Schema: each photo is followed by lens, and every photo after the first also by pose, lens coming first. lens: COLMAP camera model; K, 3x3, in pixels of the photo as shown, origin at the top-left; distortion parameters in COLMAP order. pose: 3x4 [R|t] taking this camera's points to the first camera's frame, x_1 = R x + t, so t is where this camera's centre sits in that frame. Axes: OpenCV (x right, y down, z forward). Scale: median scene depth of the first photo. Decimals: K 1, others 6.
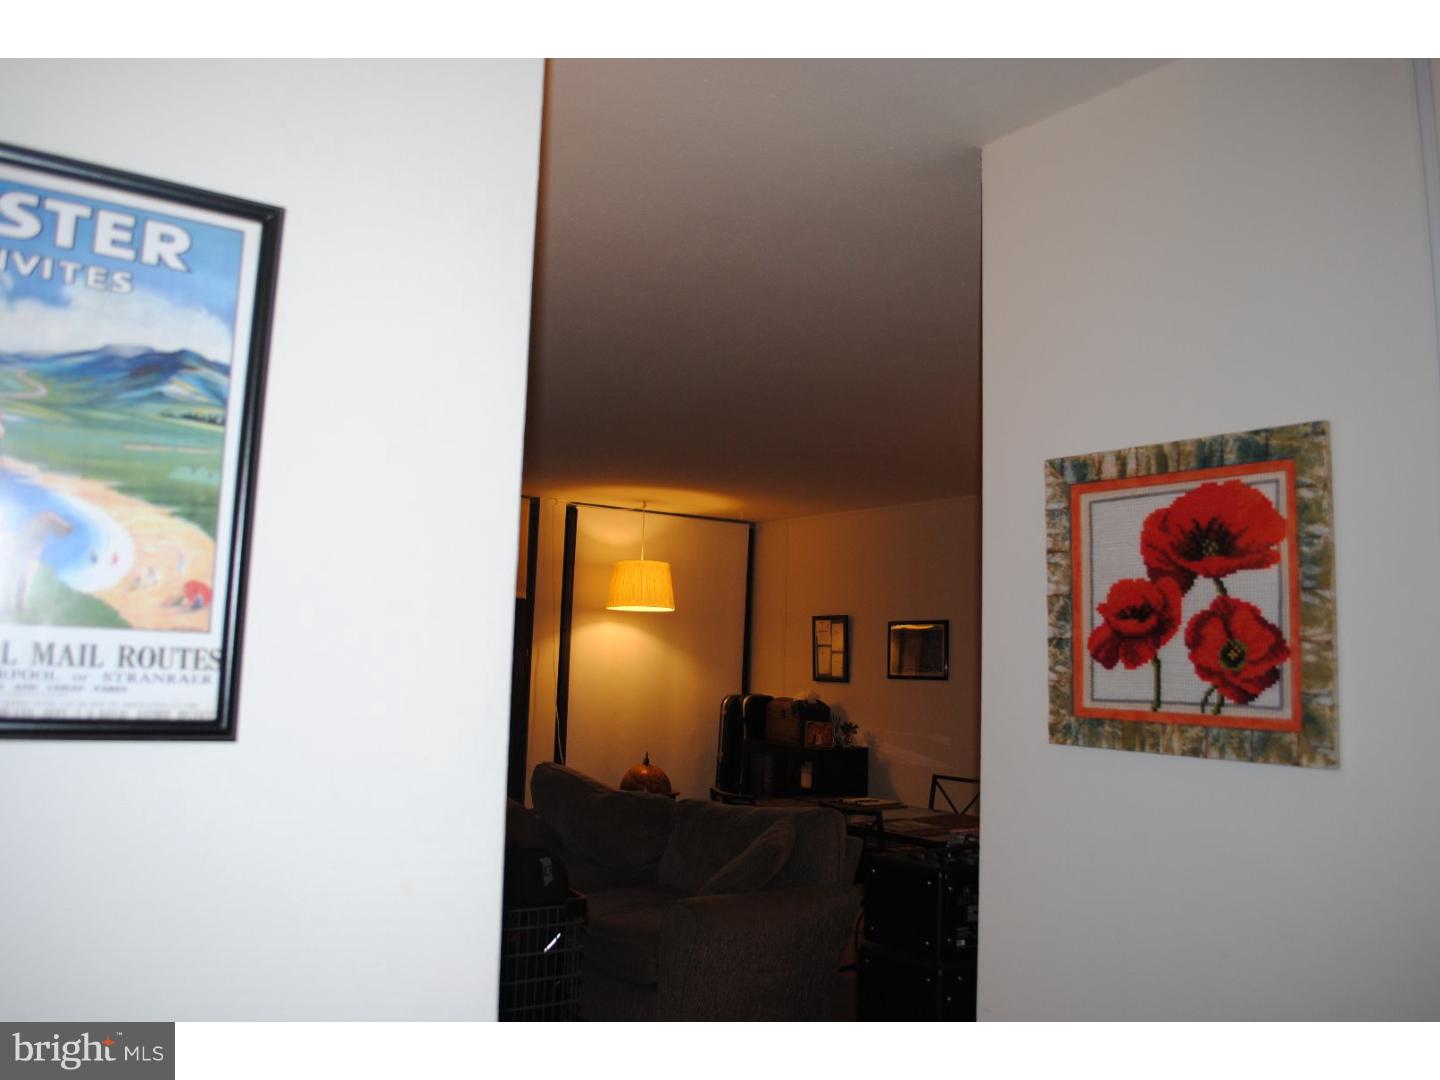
lens RADIAL K [[1155.6, 0, 720.0], [0, 1155.6, 540.0], [0, 0, 1]] dist [-0.004443, -0.000437]
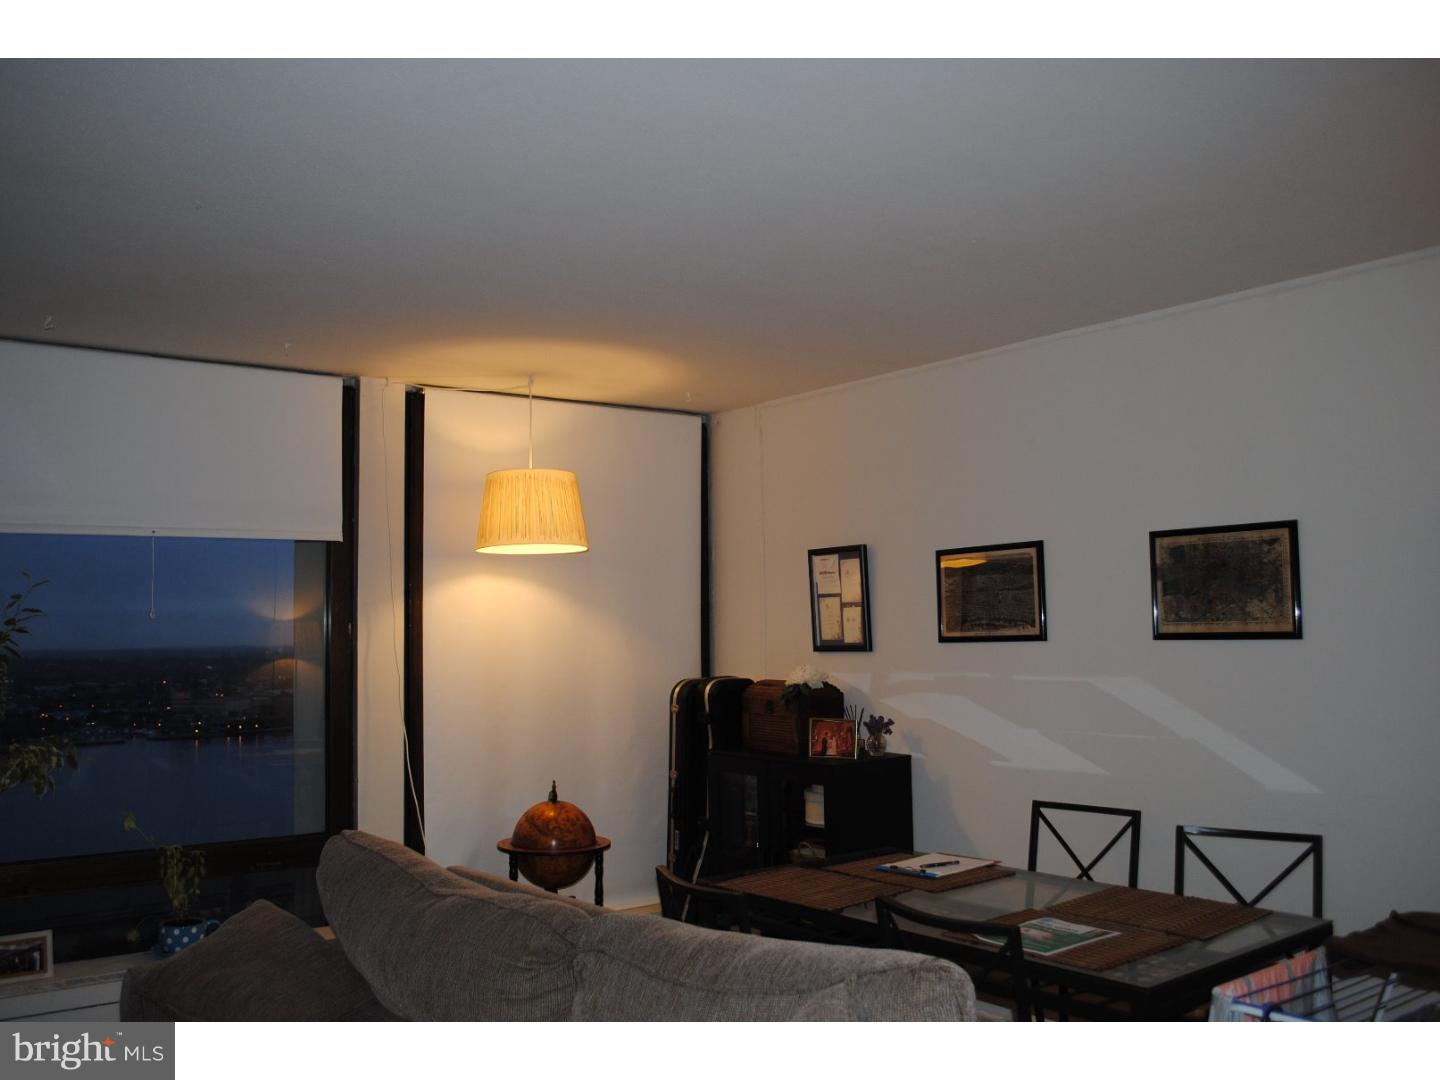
lens RADIAL K [[1240.5, 0, 720.0], [0, 1240.5, 540.0], [0, 0, 1]] dist [0.002991, 0.000368]
pose [[0.997881, -0.046631, 0.045378, 0.001202], [0.045080, 0.998383, 0.034622, 0.035634], [-0.046919, -0.032503, 0.998370, 0.332266]]
